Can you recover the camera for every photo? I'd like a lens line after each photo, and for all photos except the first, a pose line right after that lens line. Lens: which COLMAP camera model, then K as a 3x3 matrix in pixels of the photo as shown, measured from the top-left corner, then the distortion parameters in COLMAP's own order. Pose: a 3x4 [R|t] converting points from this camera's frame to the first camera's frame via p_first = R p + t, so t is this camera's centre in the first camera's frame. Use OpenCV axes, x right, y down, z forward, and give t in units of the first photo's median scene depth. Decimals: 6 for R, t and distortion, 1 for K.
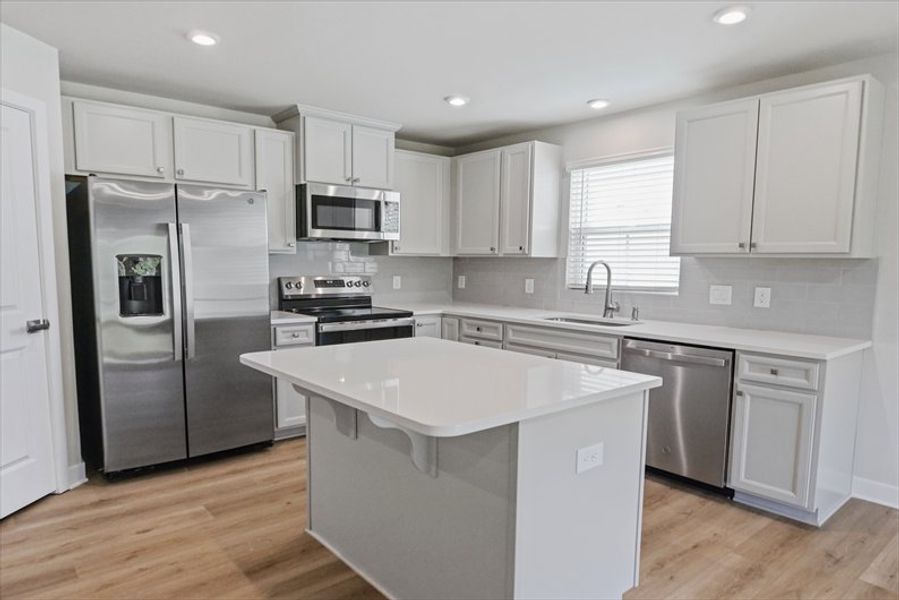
lens RADIAL K [[570.8, 0, 446.7], [0, 570.8, 325.6], [0, 0, 1]] dist [0.000496, -0.001614]
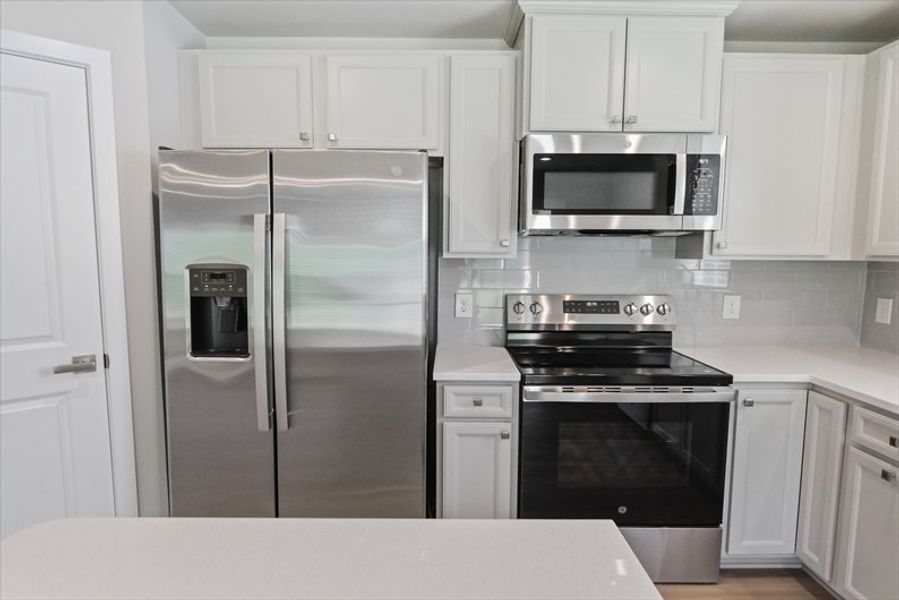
lens RADIAL K [[584.5, 0, 444.2], [0, 584.5, 320.5], [0, 0, 1]] dist [-0.010586, -0.001952]
pose [[0.771352, 0.066897, -0.632883, 0.068006], [-0.069174, 0.997381, 0.021117, -0.070131], [0.632638, 0.027490, 0.773959, 0.494596]]
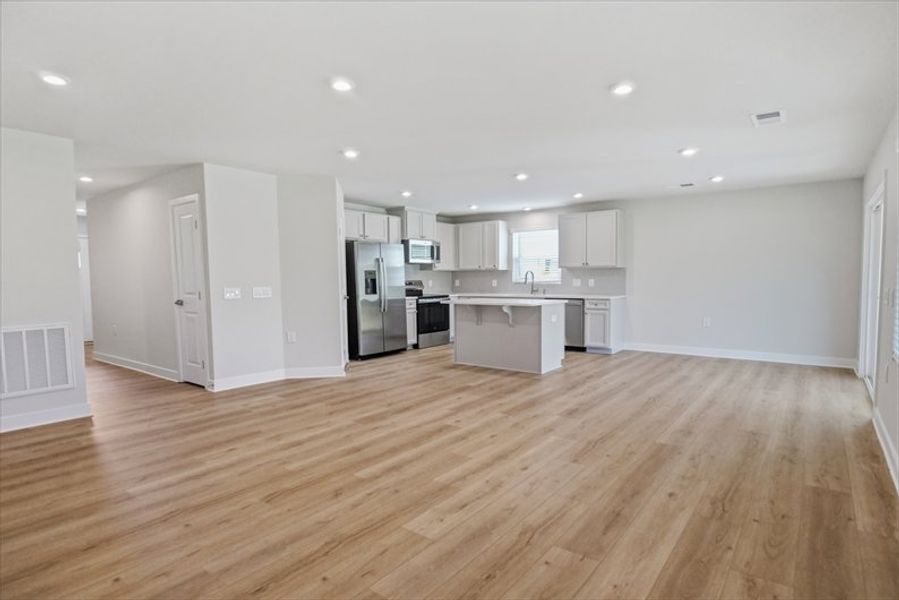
lens RADIAL K [[484.8, 0, 450.4], [0, 484.8, 312.3], [0, 0, 1]] dist [-0.002660, -0.001373]
pose [[0.974358, -0.034010, 0.222420, -0.516919], [0.043331, 0.998369, -0.037160, 0.123428], [-0.220794, 0.045845, 0.974242, -0.915026]]
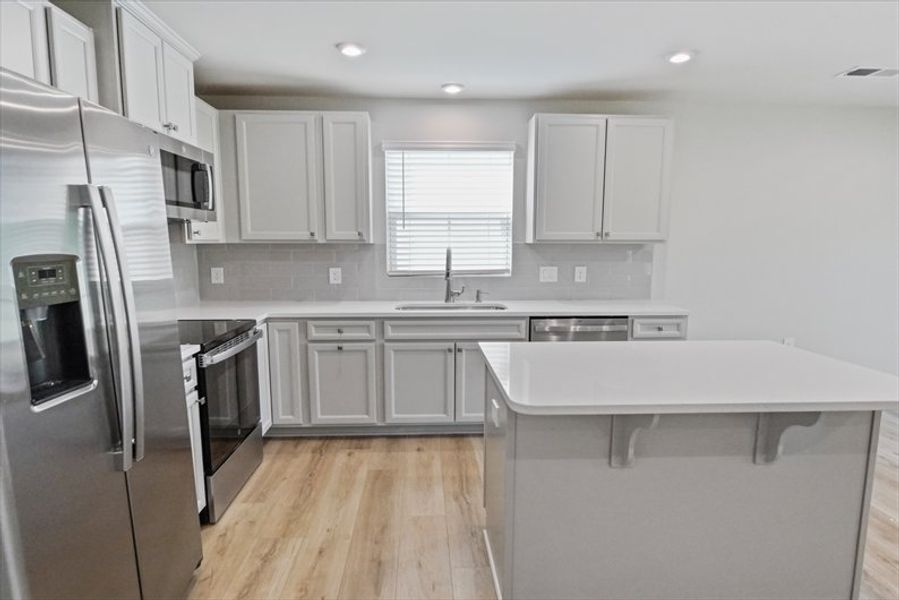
lens RADIAL K [[568.6, 0, 449.4], [0, 568.6, 326.0], [0, 0, 1]] dist [0.000005, -0.000488]
pose [[0.598525, -0.126972, 0.790978, -0.533251], [0.095558, 0.991626, 0.086873, -0.060802], [-0.795384, 0.023589, 0.605646, 0.384510]]
